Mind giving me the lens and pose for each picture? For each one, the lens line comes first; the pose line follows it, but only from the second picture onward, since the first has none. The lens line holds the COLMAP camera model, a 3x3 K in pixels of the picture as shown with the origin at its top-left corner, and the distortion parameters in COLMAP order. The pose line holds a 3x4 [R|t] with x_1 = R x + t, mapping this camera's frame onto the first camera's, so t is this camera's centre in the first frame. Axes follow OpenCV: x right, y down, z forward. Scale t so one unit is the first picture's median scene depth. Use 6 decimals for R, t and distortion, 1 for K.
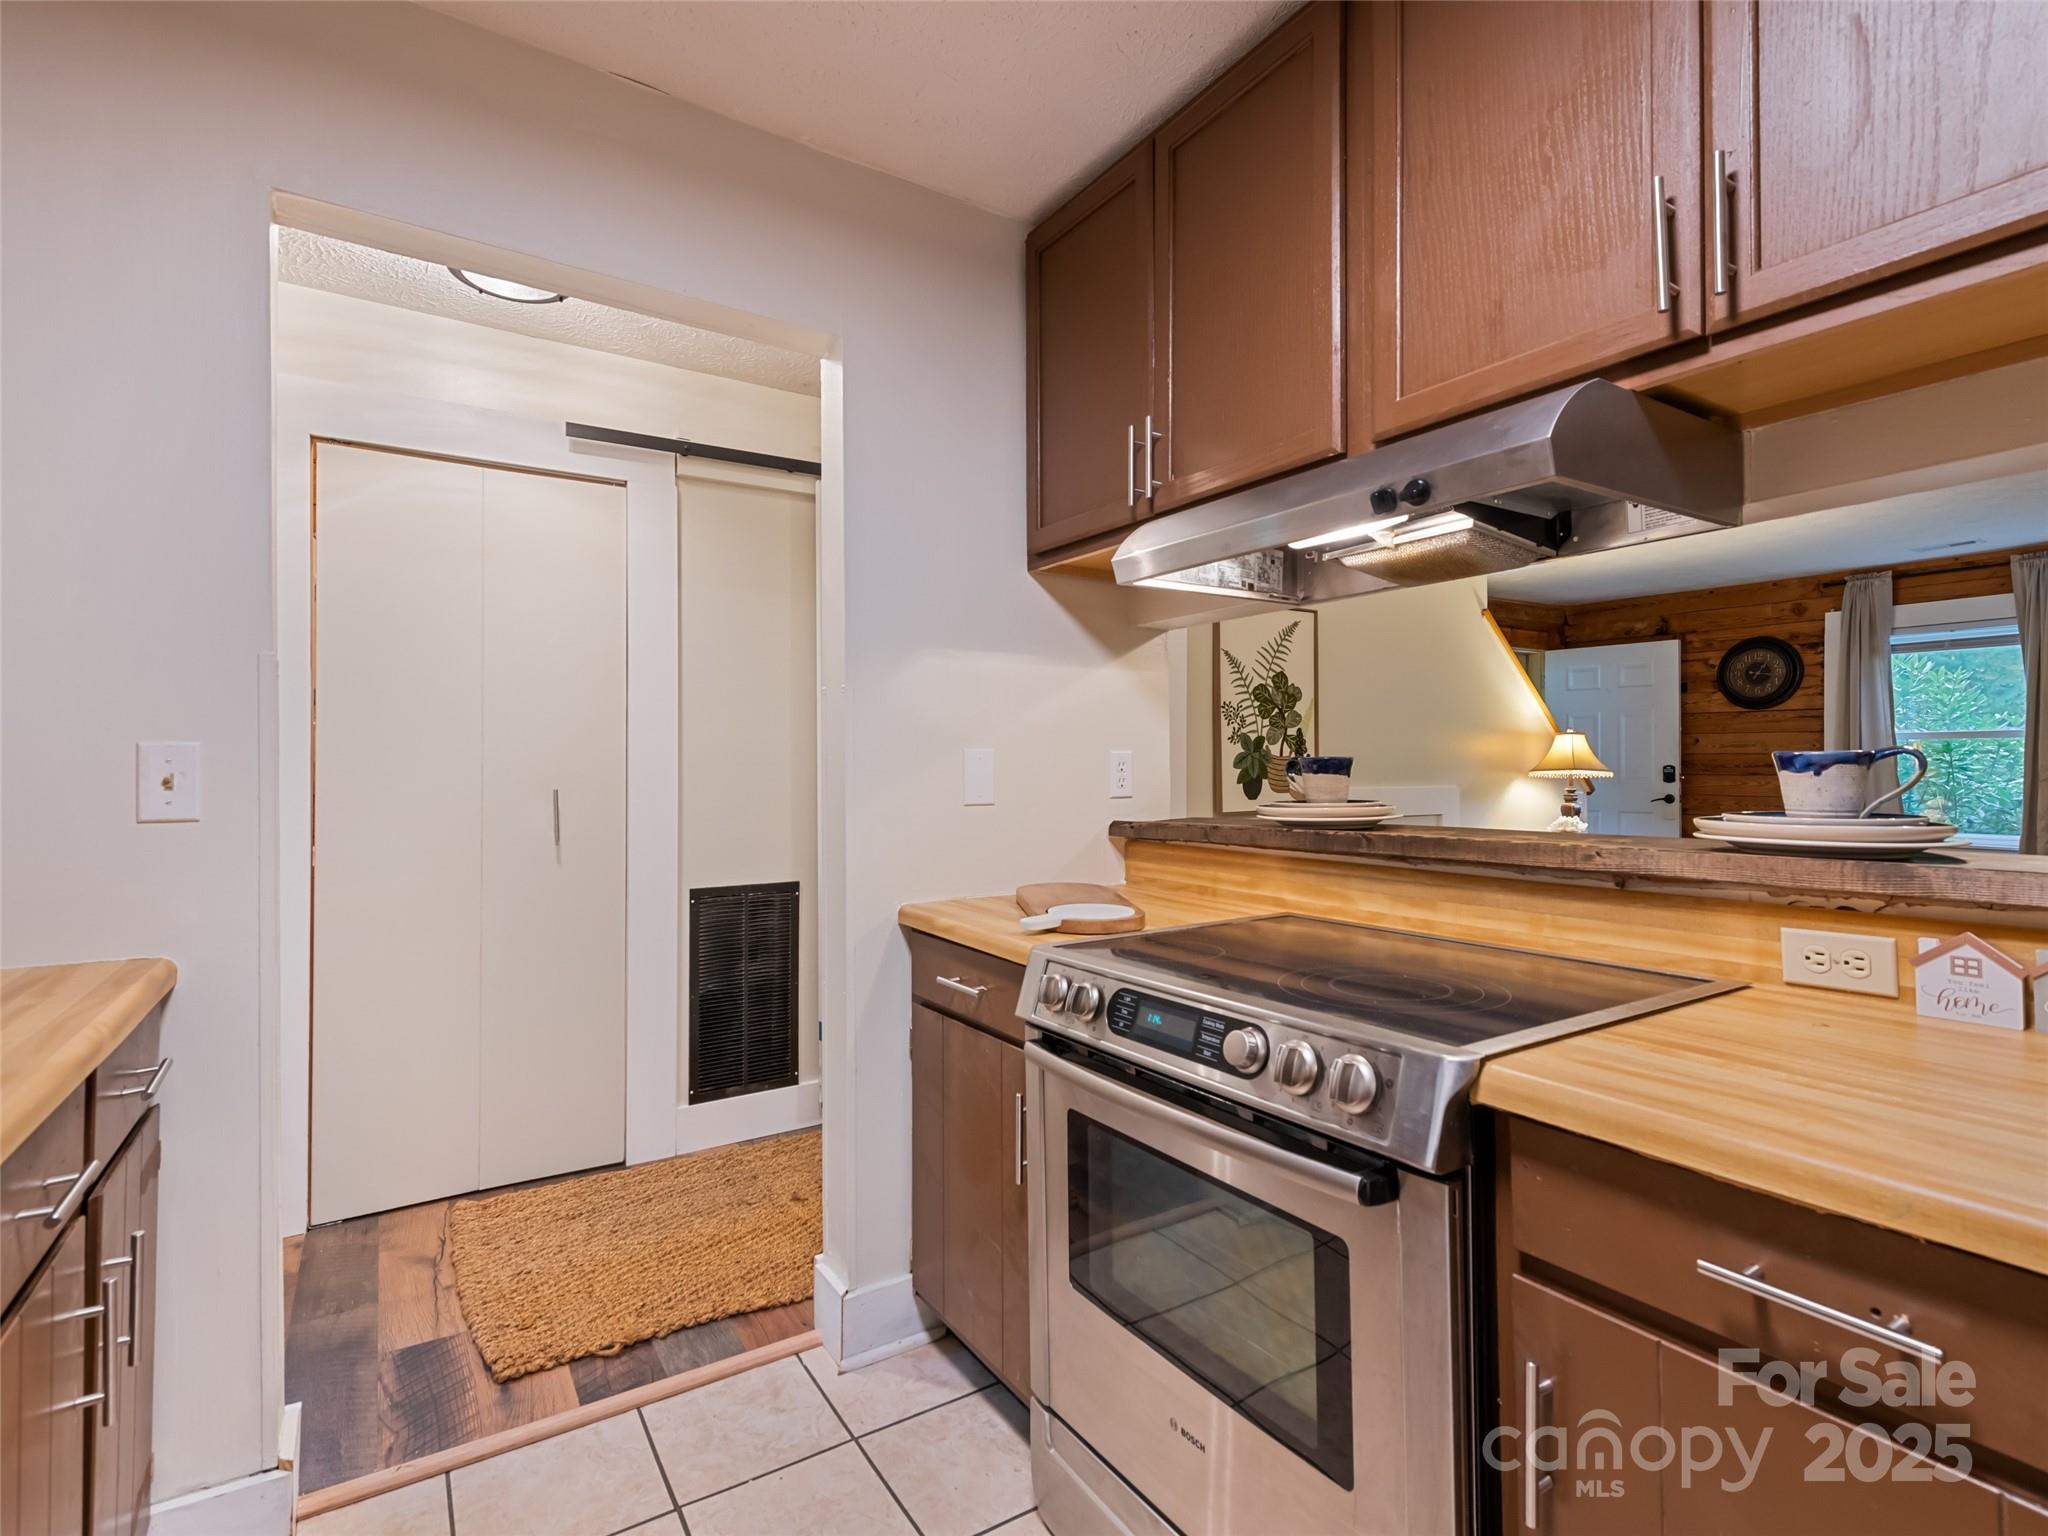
lens RADIAL K [[977.6, 0, 1027.7], [0, 977.6, 780.0], [0, 0, 1]] dist [0.024909, -0.012186]
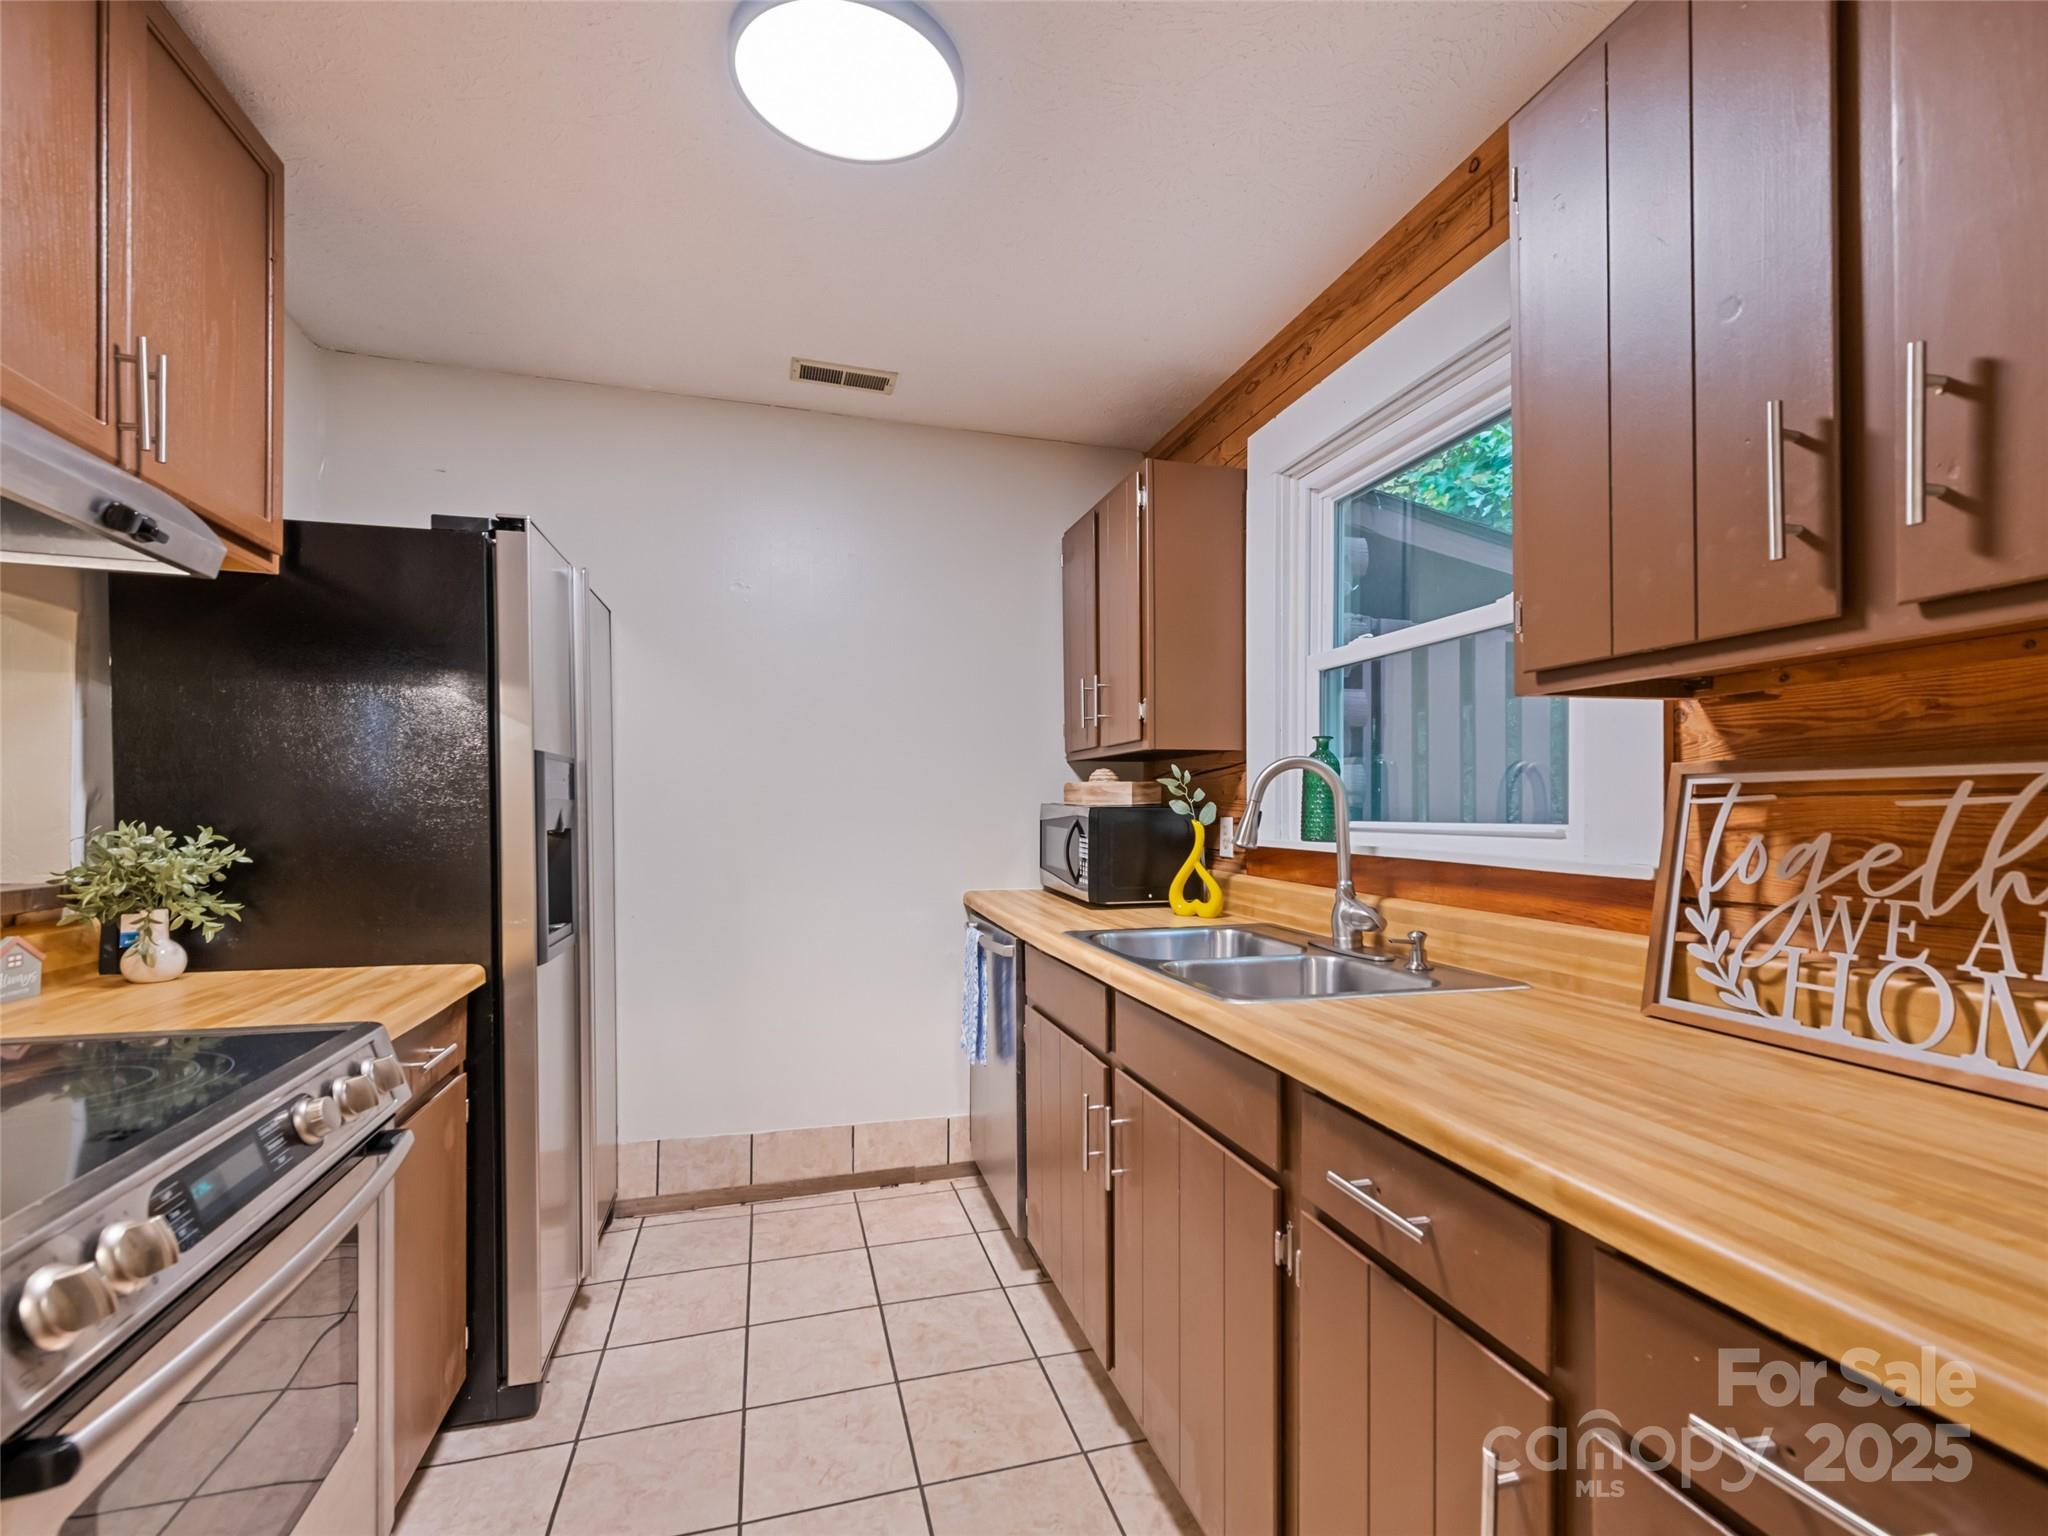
lens RADIAL K [[917.9, 0, 1030.1], [0, 917.9, 785.0], [0, 0, 1]] dist [0.020861, -0.006994]
pose [[-0.955423, 0.004825, 0.295202, -0.404835], [-0.001015, 0.999807, -0.019628, -0.019219], [-0.295240, -0.019053, -0.955233, 0.943823]]
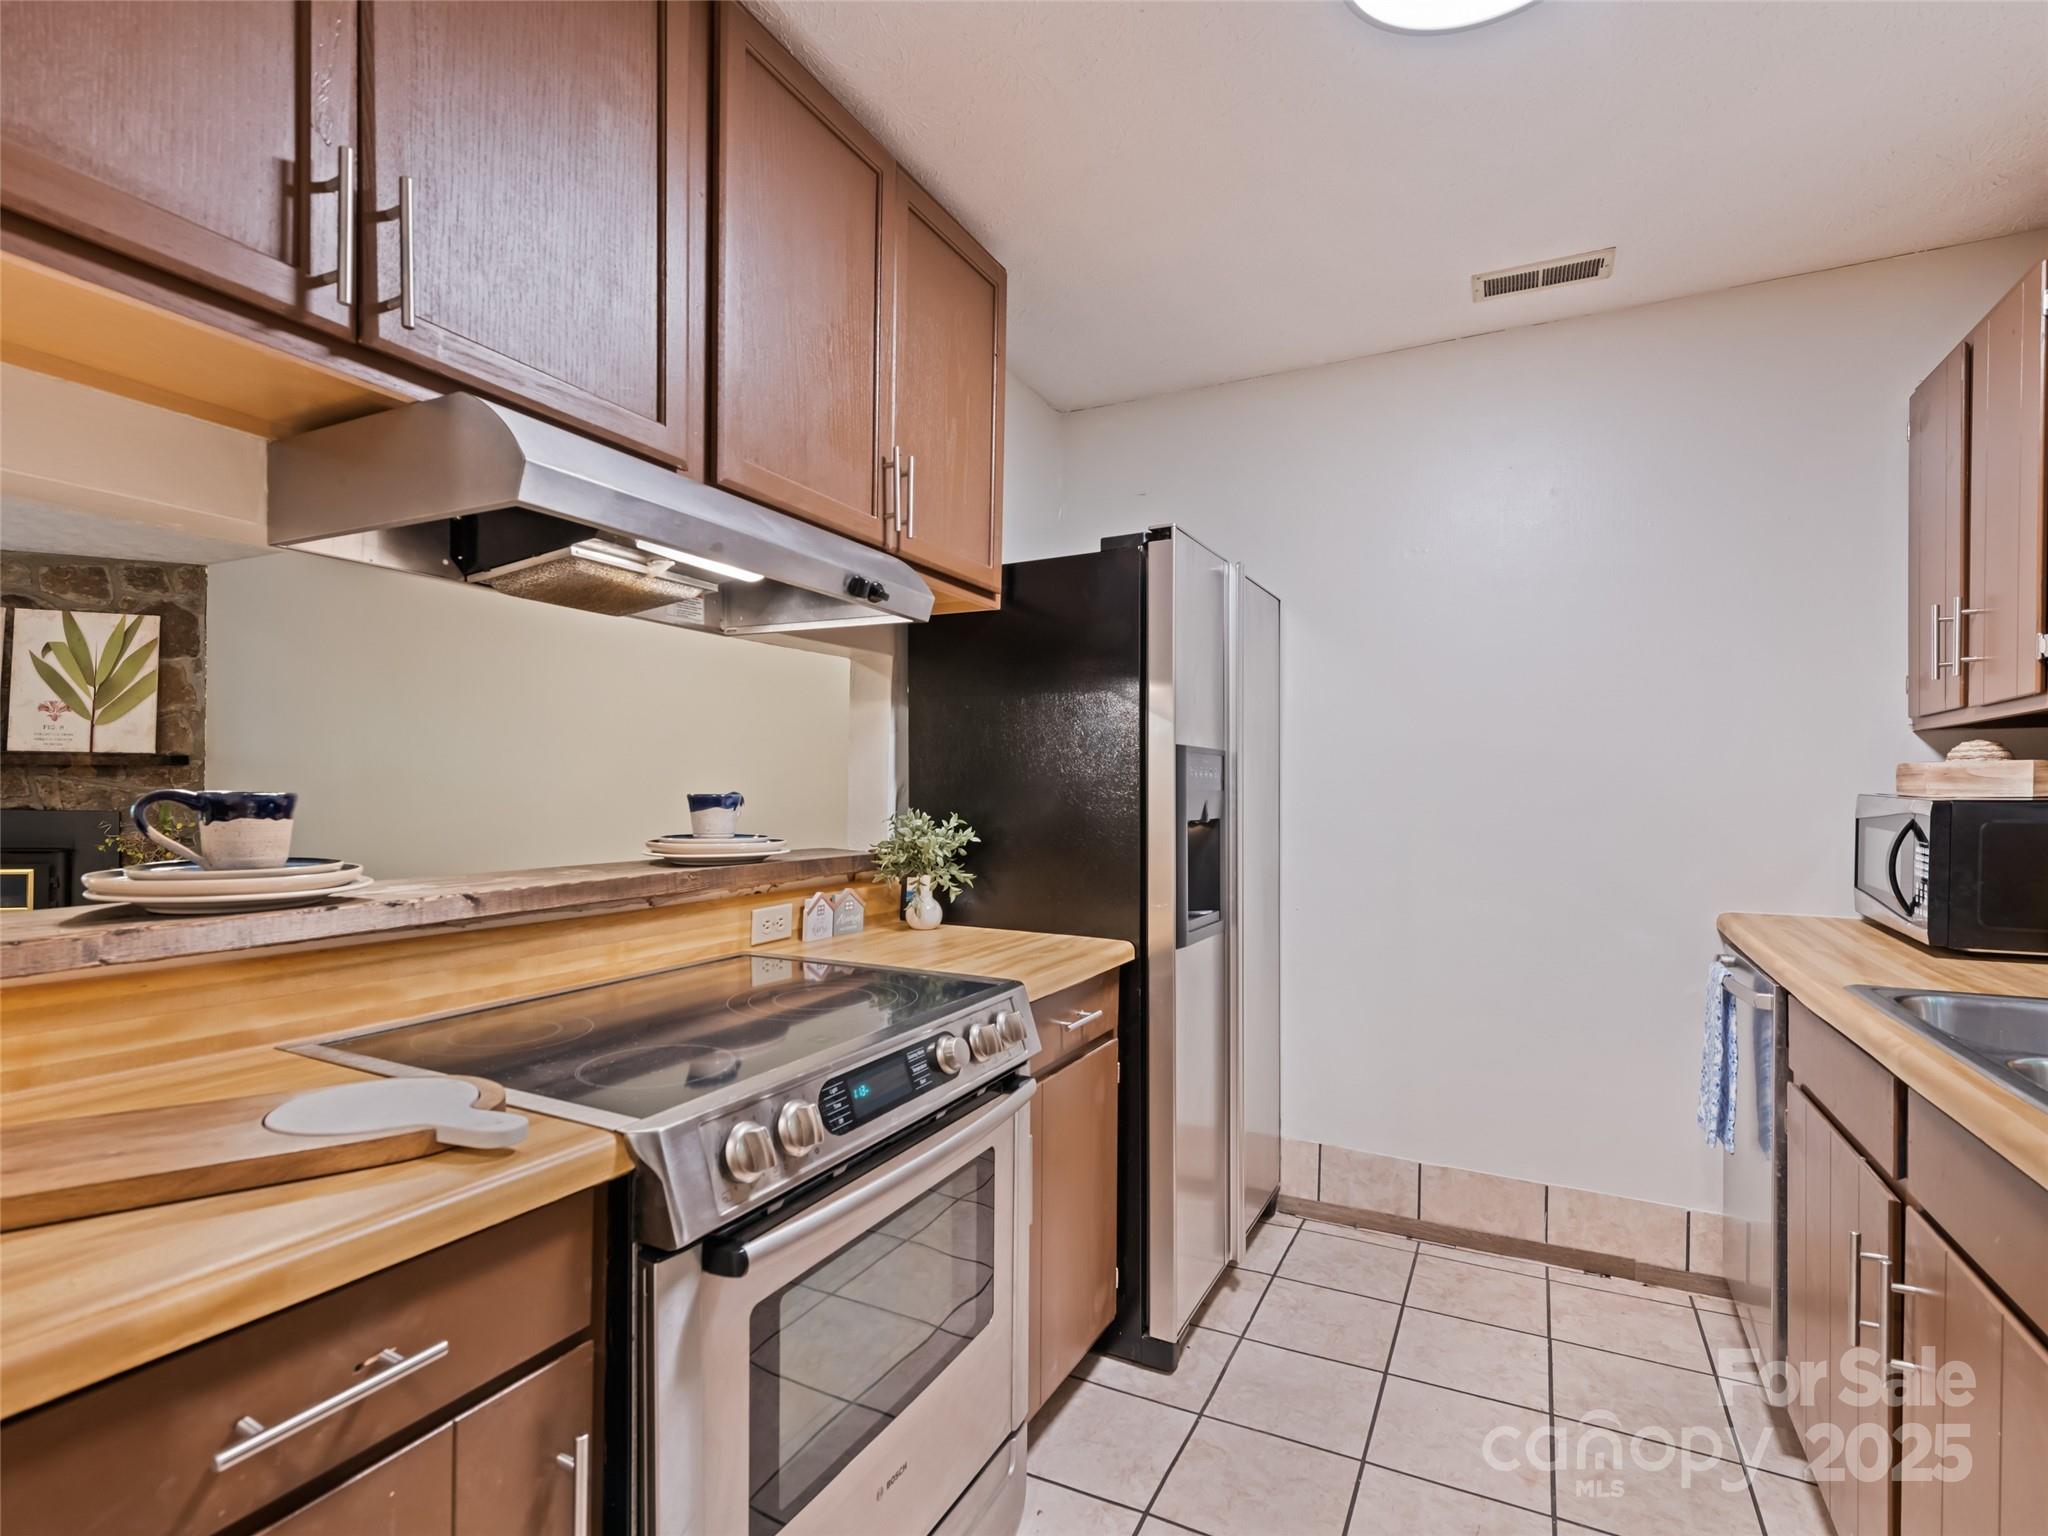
lens RADIAL K [[977.6, 0, 1027.7], [0, 977.6, 780.0], [0, 0, 1]] dist [0.024909, -0.012186]
pose [[-0.503336, 0.009761, 0.864036, -0.479329], [0.000608, 0.999940, -0.010942, -0.023297], [-0.864090, -0.004982, -0.503312, 0.857160]]
